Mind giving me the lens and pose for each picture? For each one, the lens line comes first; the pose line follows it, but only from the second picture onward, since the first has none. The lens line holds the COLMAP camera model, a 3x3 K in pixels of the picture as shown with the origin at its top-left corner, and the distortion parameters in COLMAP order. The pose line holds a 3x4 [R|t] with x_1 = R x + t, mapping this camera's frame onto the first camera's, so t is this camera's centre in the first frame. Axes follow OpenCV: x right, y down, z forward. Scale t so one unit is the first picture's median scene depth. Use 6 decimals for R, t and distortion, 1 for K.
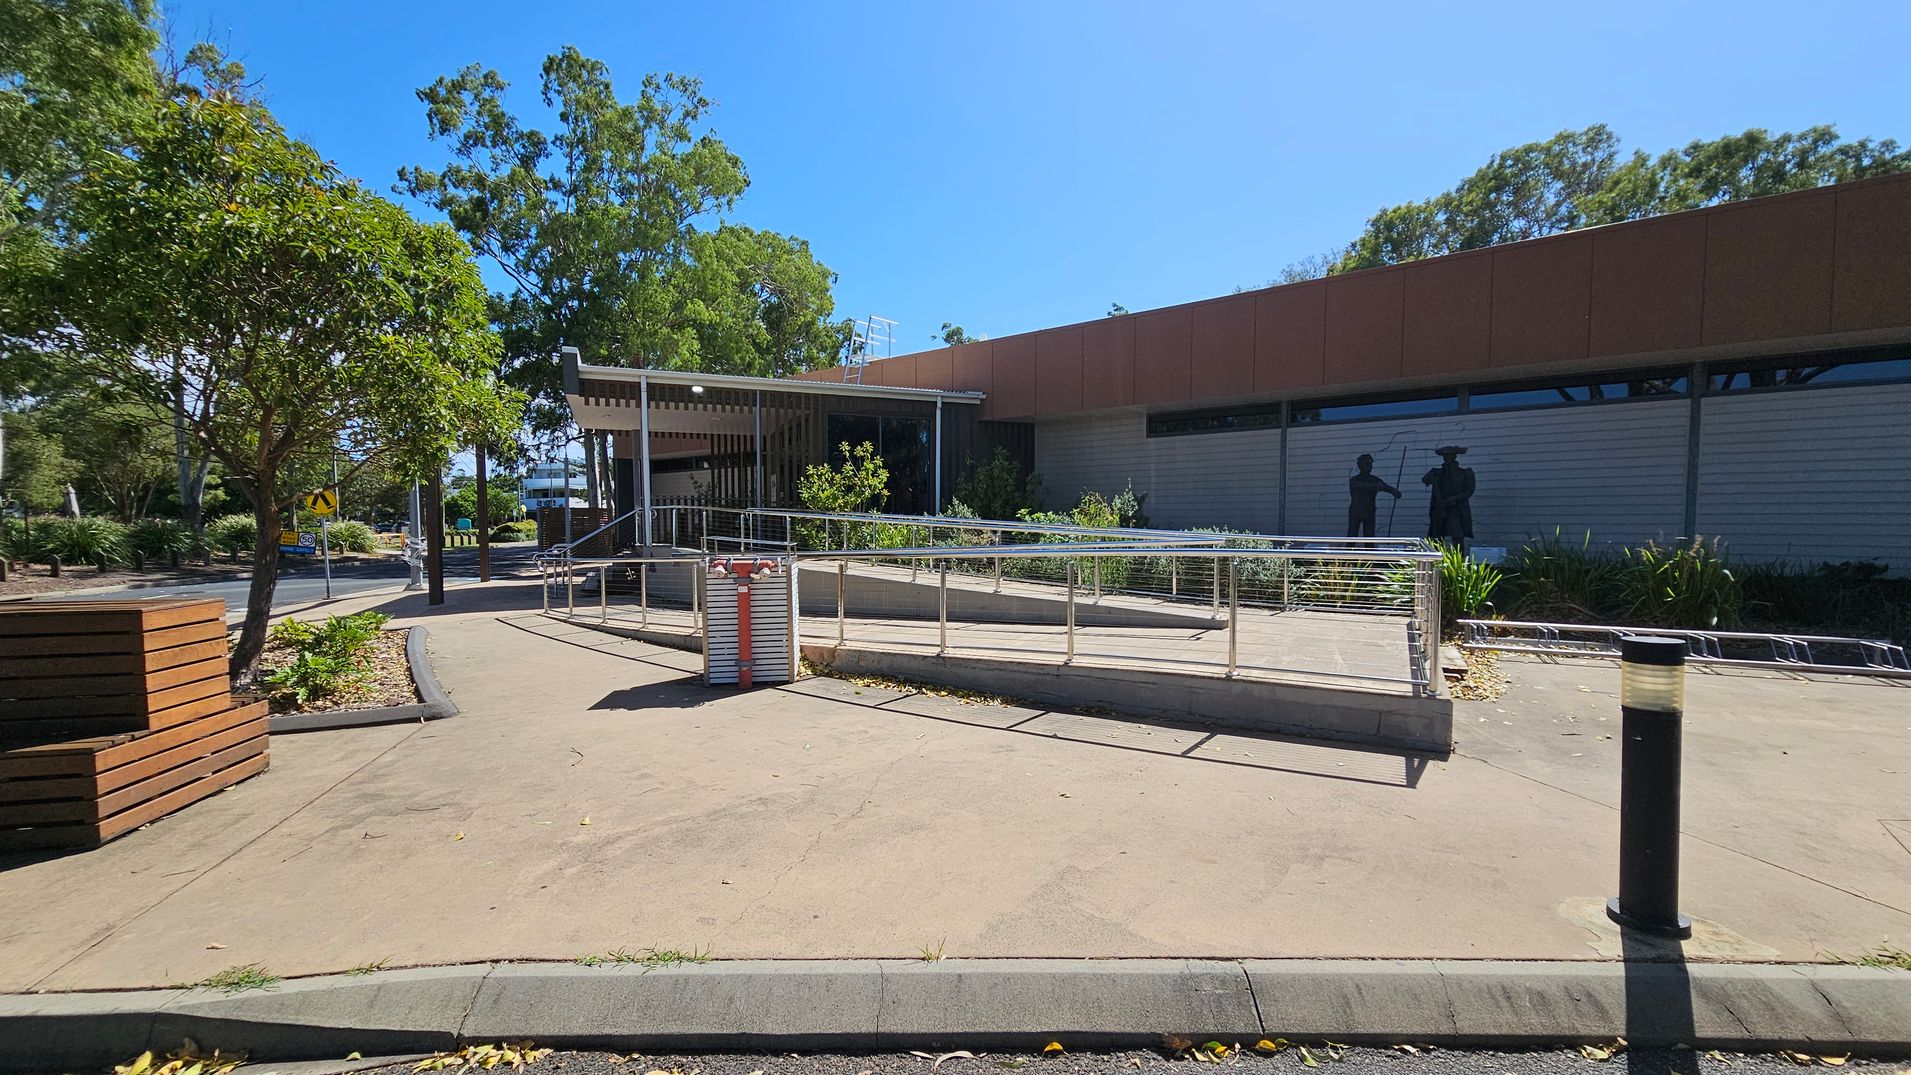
lens RADIAL K [[782.4, 0, 952.9], [0, 782.4, 539.5], [0, 0, 1]] dist [0.003134, -0.001692]
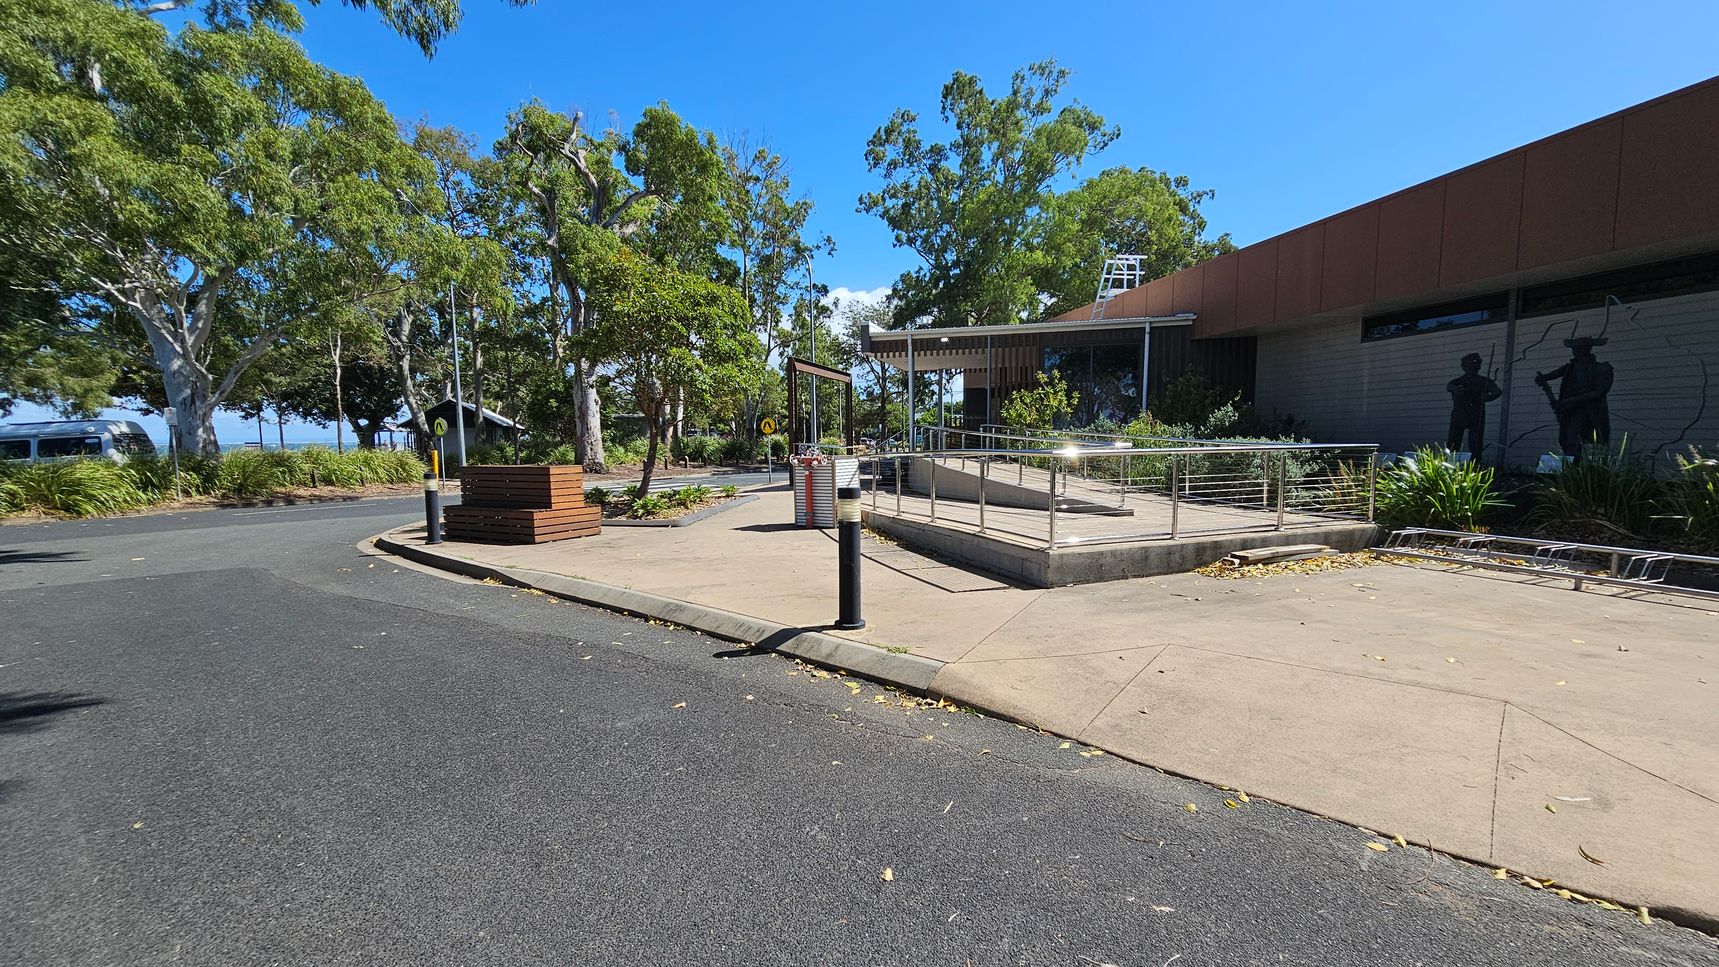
lens RADIAL K [[703.8, 0, 859.0], [0, 703.8, 477.3], [0, 0, 1]] dist [0.003134, -0.001692]
pose [[0.771623, 0.027181, -0.635499, 0.326745], [-0.004283, 0.999286, 0.037540, 0.005146], [0.636065, -0.026245, 0.771189, -0.060989]]
